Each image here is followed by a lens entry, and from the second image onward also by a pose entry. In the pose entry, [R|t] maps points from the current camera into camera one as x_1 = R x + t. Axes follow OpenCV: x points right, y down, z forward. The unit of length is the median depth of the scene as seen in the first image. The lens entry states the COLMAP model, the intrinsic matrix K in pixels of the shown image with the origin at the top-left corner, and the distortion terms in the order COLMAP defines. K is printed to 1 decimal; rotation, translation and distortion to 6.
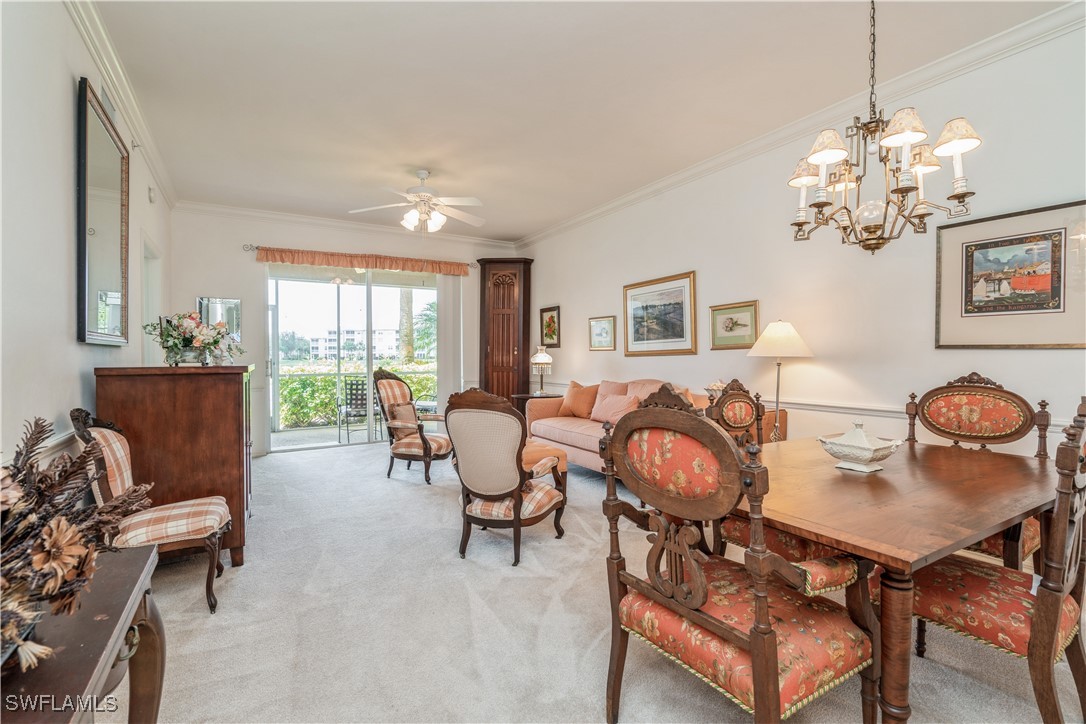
lens RADIAL K [[494.9, 0, 541.8], [0, 494.9, 358.1], [0, 0, 1]] dist [-0.000336, -0.000362]
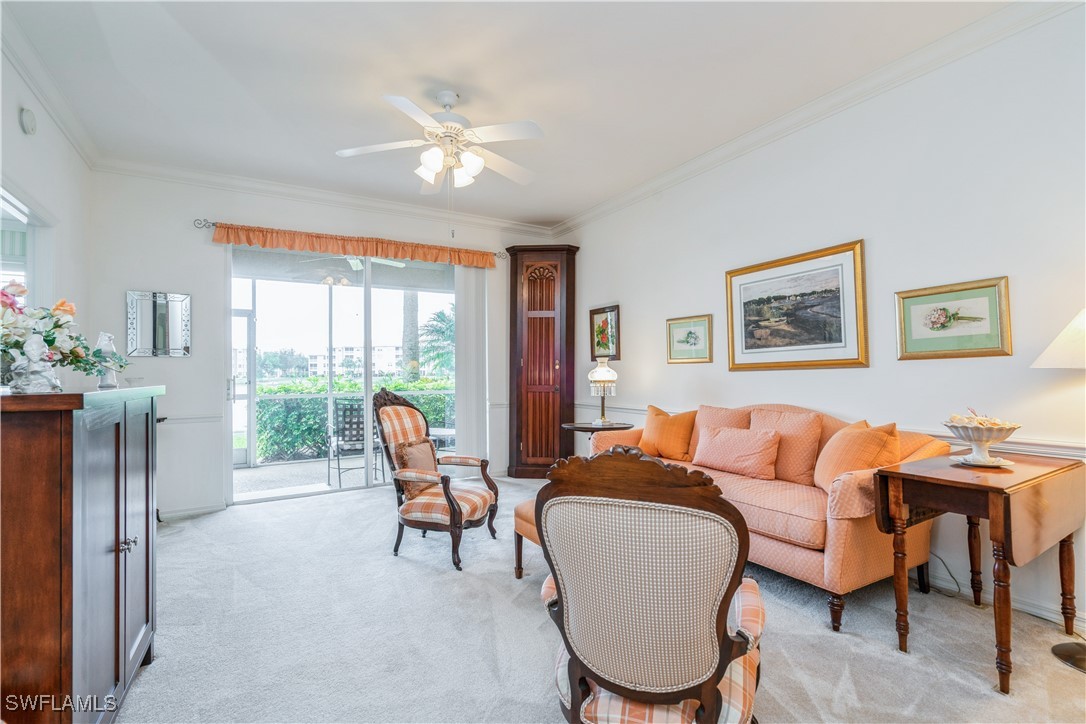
lens RADIAL K [[494.4, 0, 541.2], [0, 494.4, 364.4], [0, 0, 1]] dist [-0.000153, 0.000044]
pose [[0.999990, -0.004424, 0.000562, -0.099454], [0.004435, 0.999785, -0.020278, 0.000430], [-0.000472, 0.020280, 0.999794, 0.290338]]
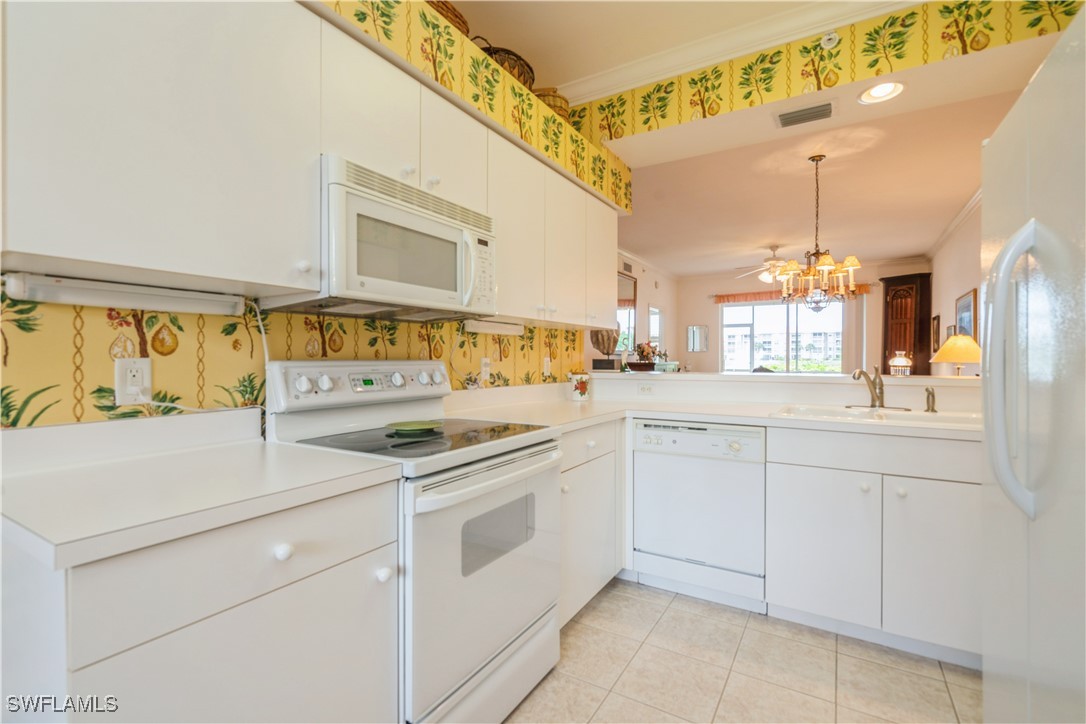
lens RADIAL K [[494.9, 0, 541.8], [0, 494.9, 358.1], [0, 0, 1]] dist [-0.000336, -0.000362]
pose [[0.473711, 0.007781, -0.880646, 0.705078], [-0.010943, 0.999936, 0.002948, -0.002622], [0.880612, 0.008240, 0.473766, -0.377038]]
